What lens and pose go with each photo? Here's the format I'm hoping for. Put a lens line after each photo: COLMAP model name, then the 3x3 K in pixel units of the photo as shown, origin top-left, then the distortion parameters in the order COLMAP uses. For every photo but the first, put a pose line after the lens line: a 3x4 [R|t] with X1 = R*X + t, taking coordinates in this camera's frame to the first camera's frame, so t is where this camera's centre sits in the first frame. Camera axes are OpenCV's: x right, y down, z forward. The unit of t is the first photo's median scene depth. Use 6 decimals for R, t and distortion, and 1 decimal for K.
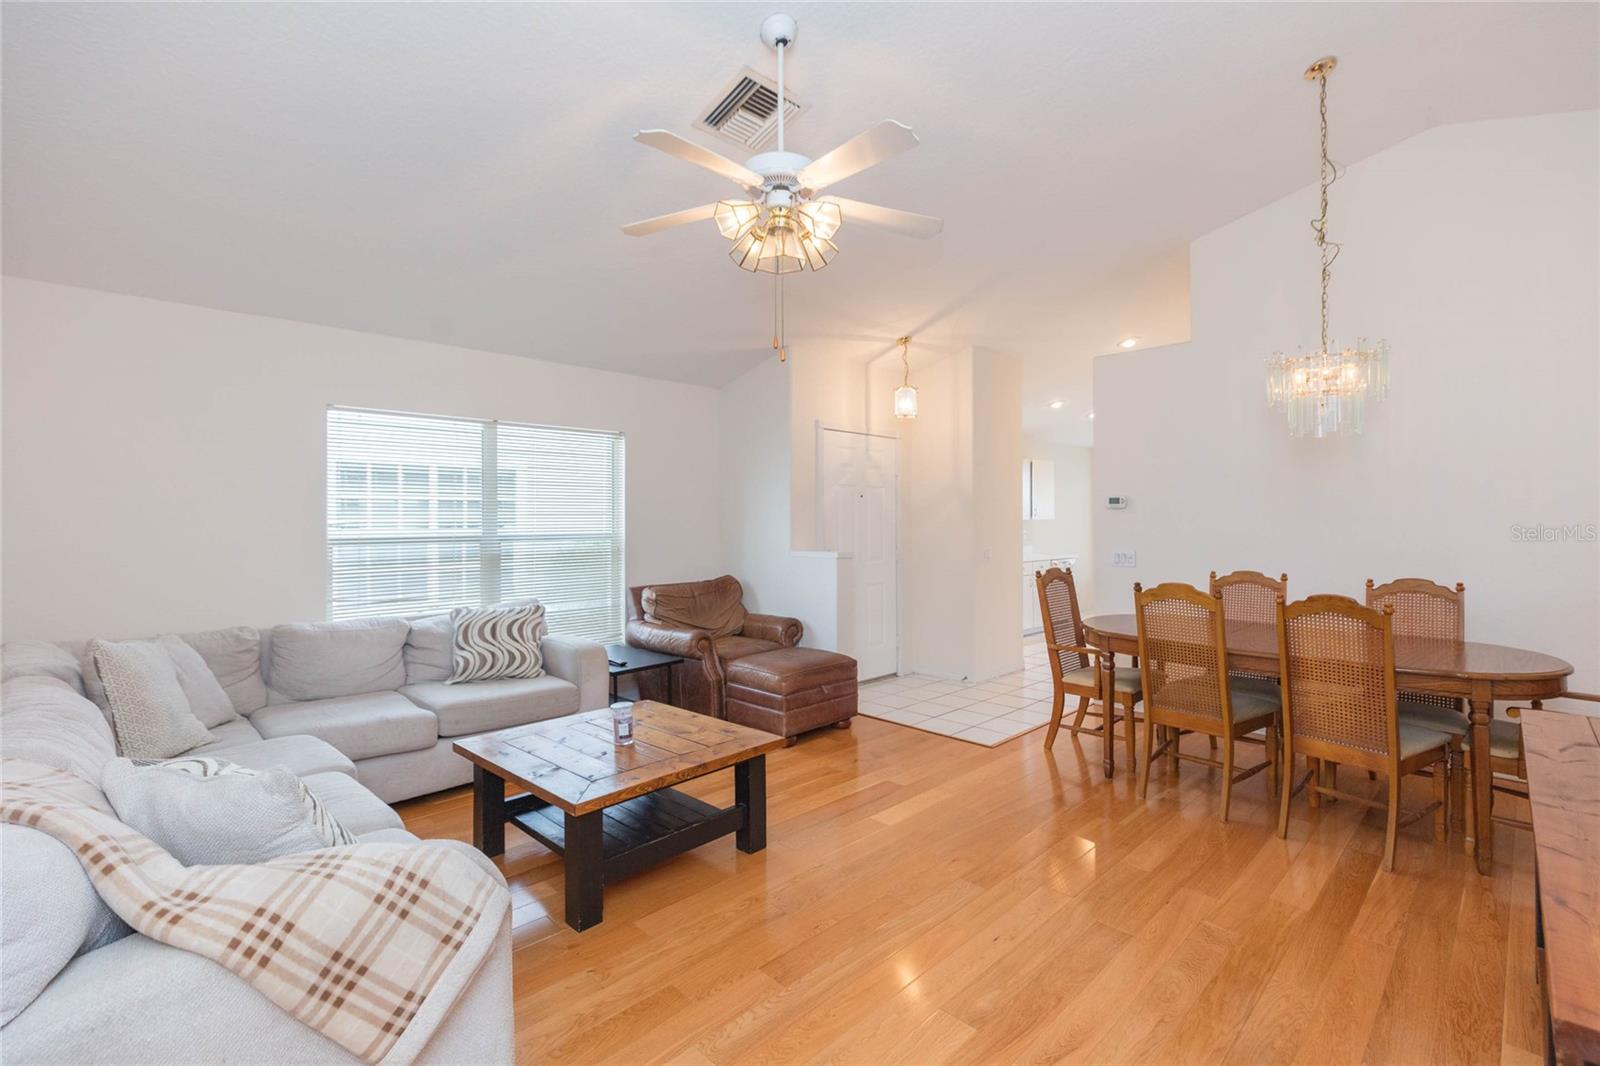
lens RADIAL K [[731.6, 0, 808.5], [0, 731.6, 517.1], [0, 0, 1]] dist [-0.001911, -0.000257]
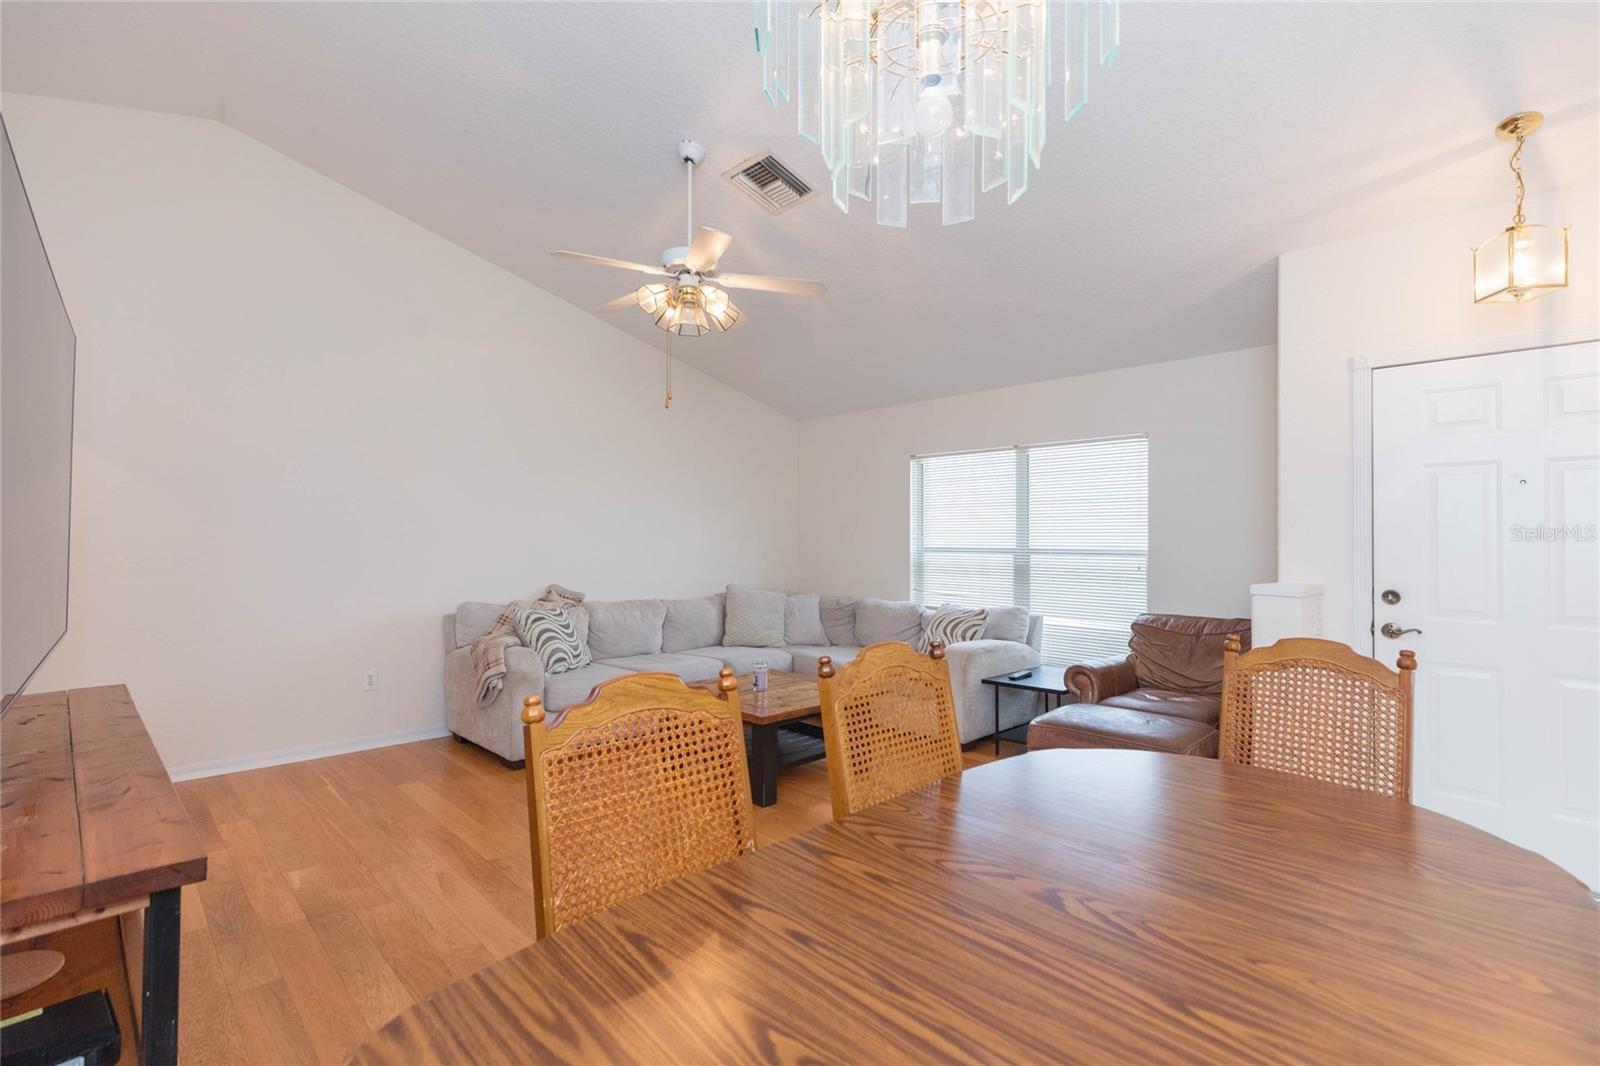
lens RADIAL K [[731.6, 0, 808.5], [0, 731.6, 517.1], [0, 0, 1]] dist [-0.001911, -0.000257]
pose [[-0.012470, -0.035880, -0.999278, 0.805947], [-0.010328, 0.999307, -0.035752, 0.022998], [0.999869, 0.009875, -0.012832, 0.787438]]
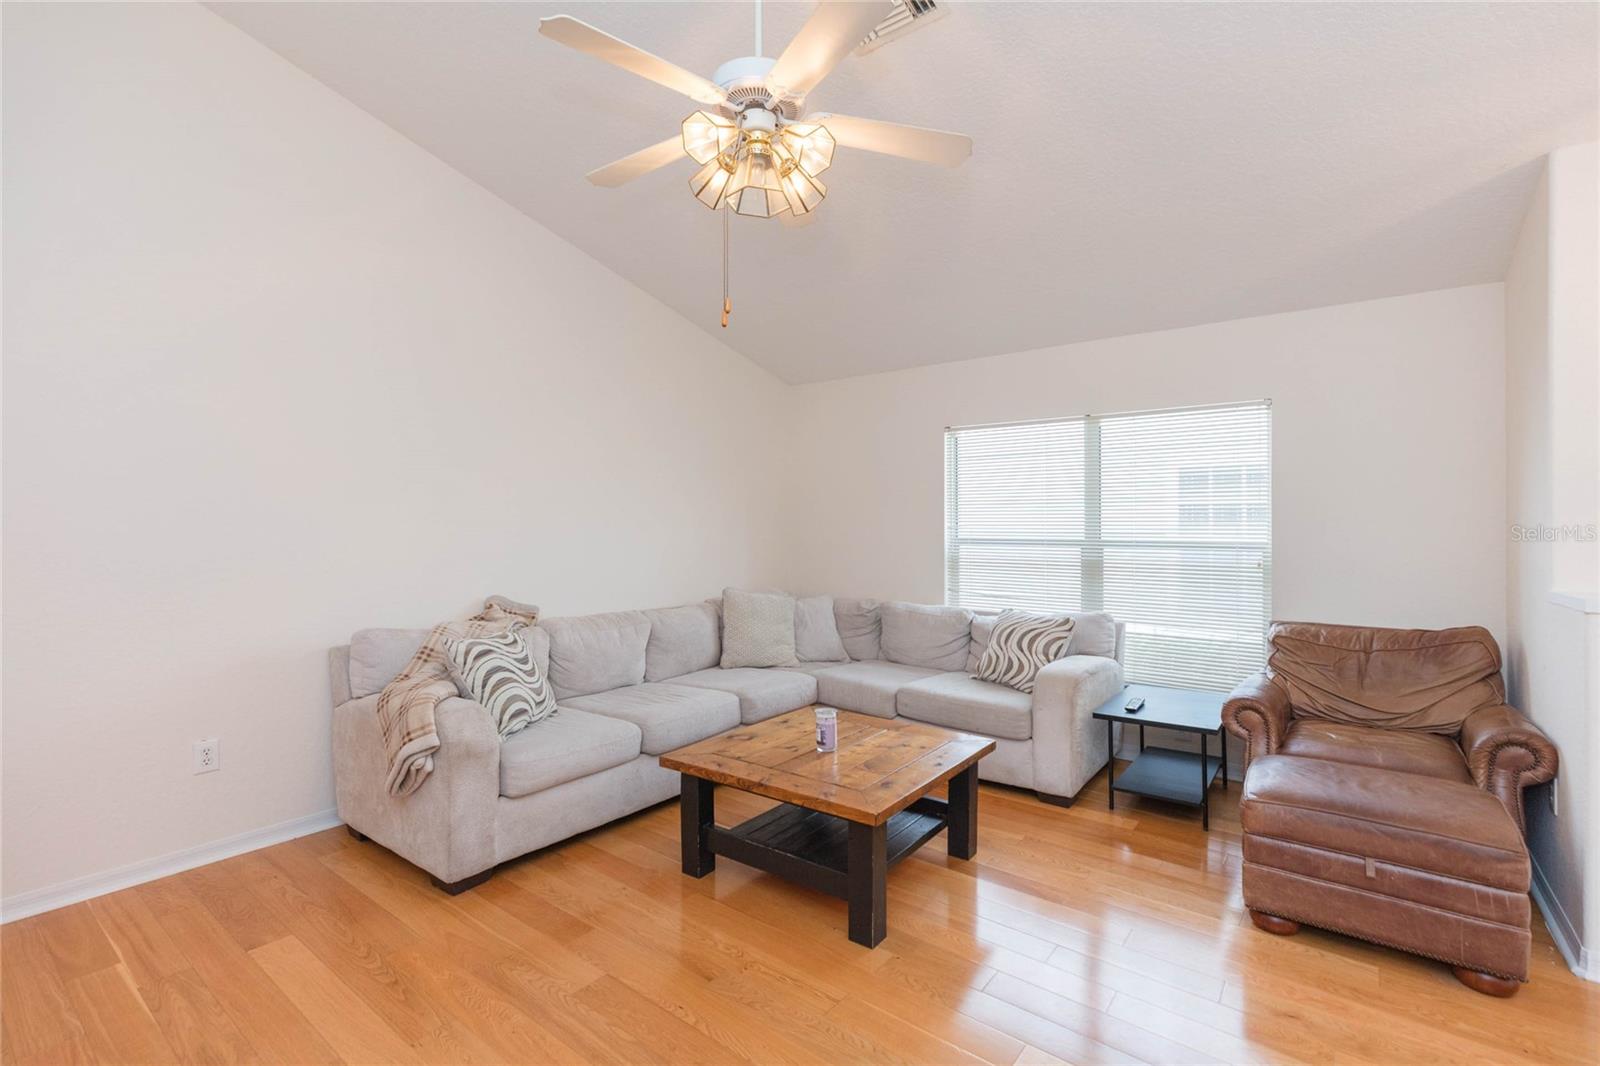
lens RADIAL K [[718.9, 0, 825.2], [0, 718.9, 513.8], [0, 0, 1]] dist [0.000884, 0.000476]
pose [[0.136311, -0.017879, -0.990505, 0.491272], [-0.006205, 0.999802, -0.018901, 0.011936], [0.990647, 0.008722, 0.136173, 0.618284]]
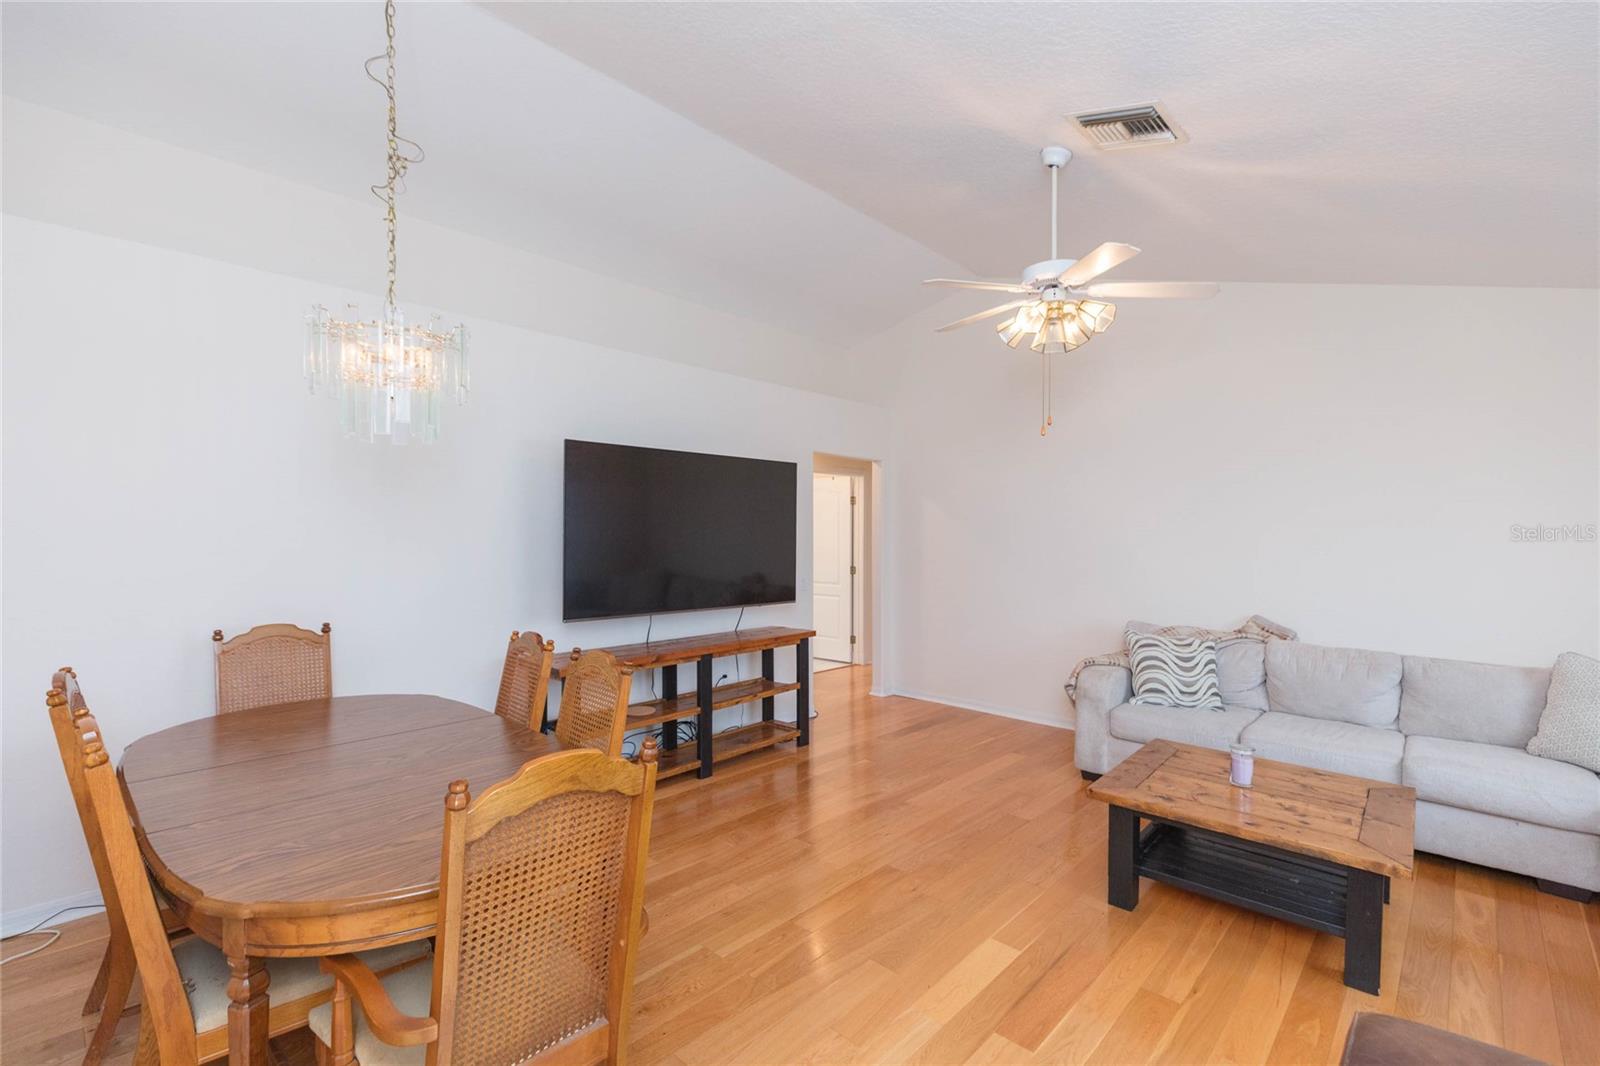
lens RADIAL K [[722.7, 0, 793.1], [0, 722.7, 541.5], [0, 0, 1]] dist [0.001102, 0.000007]
pose [[-0.999657, -0.013016, -0.022736, 0.274941], [-0.013427, 0.999748, 0.017998, -0.021492], [0.022496, 0.018297, -0.999579, 1.394261]]
